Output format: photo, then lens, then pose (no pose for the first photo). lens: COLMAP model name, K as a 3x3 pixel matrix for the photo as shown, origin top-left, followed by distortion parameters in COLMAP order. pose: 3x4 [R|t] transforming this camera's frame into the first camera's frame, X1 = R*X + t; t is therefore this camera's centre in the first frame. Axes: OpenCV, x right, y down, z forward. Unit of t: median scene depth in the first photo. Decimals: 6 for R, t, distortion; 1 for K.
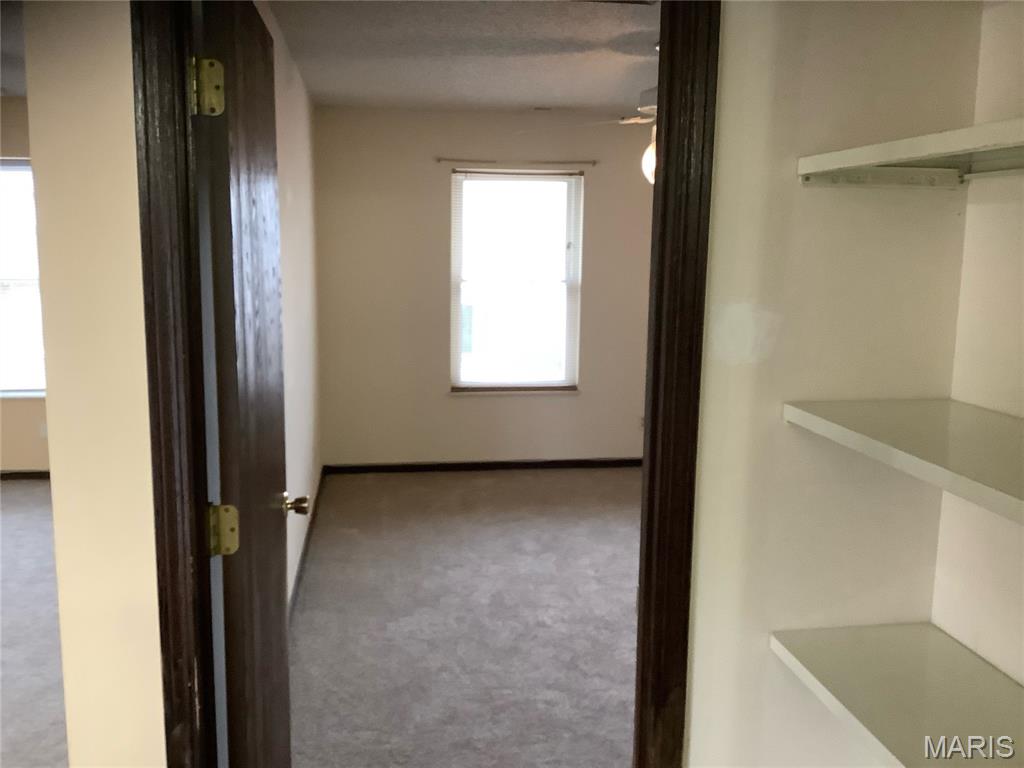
lens RADIAL K [[915.3, 0, 511.5], [0, 915.3, 383.4], [0, 0, 1]] dist [0.015744, -0.040587]
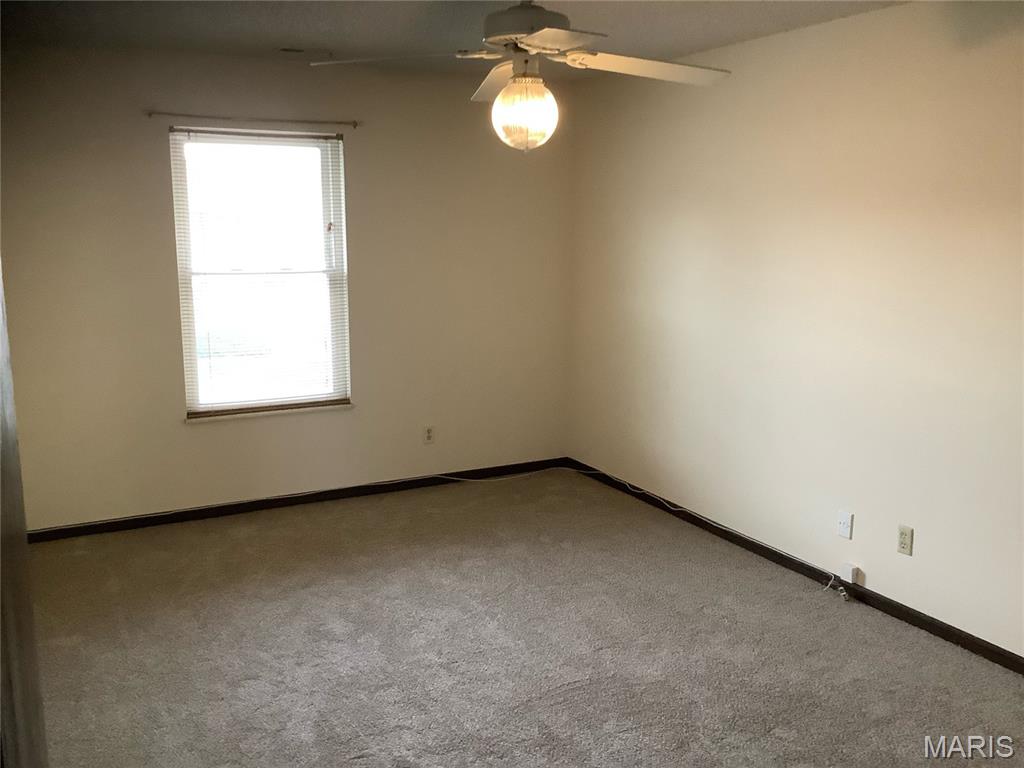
lens RADIAL K [[915.3, 0, 549.9], [0, 915.3, 402.0], [0, 0, 1]] dist [0.015744, -0.040587]
pose [[0.933765, -0.076044, 0.349713, -0.059425], [0.060683, 0.996658, 0.054692, -0.034355], [-0.352704, -0.029848, 0.935259, 0.200822]]
